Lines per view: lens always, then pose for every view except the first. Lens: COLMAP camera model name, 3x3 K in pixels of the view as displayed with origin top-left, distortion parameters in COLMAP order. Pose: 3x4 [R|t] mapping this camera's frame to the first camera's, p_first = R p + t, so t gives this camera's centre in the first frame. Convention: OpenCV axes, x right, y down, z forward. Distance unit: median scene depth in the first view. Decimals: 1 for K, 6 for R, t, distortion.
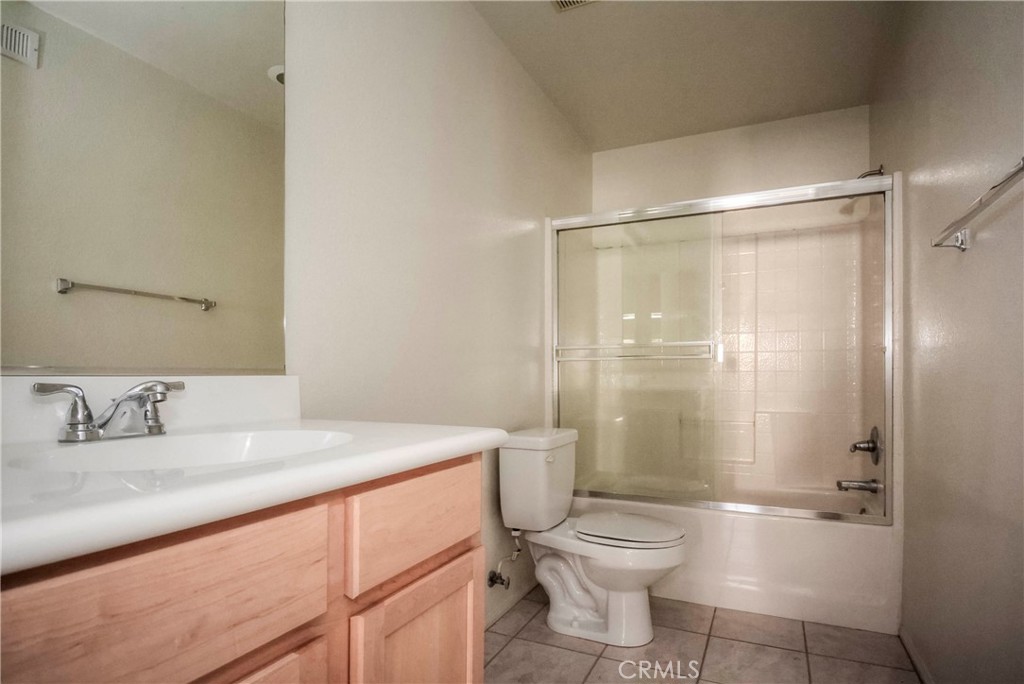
lens RADIAL K [[549.6, 0, 512.8], [0, 549.6, 379.2], [0, 0, 1]] dist [-0.000625, -0.000557]
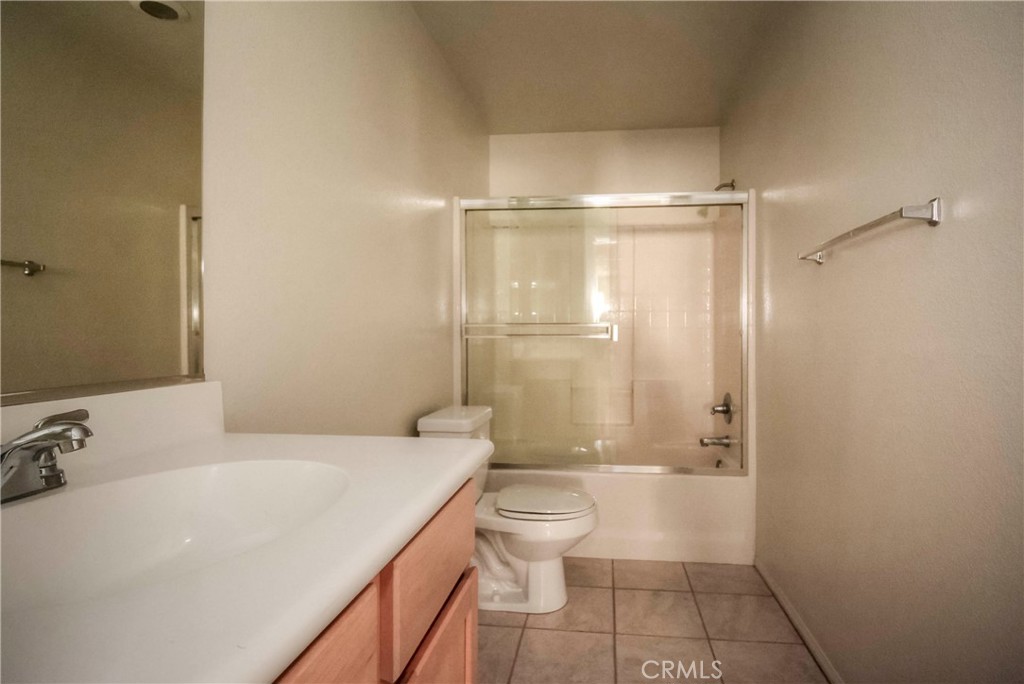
lens RADIAL K [[506.6, 0, 512.1], [0, 506.6, 324.6], [0, 0, 1]] dist [-0.001636, -0.000313]
pose [[0.945431, 0.000475, 0.325823, -0.166780], [-0.001234, 0.999997, 0.002121, -0.069331], [-0.325821, -0.002407, 0.945428, 0.092361]]
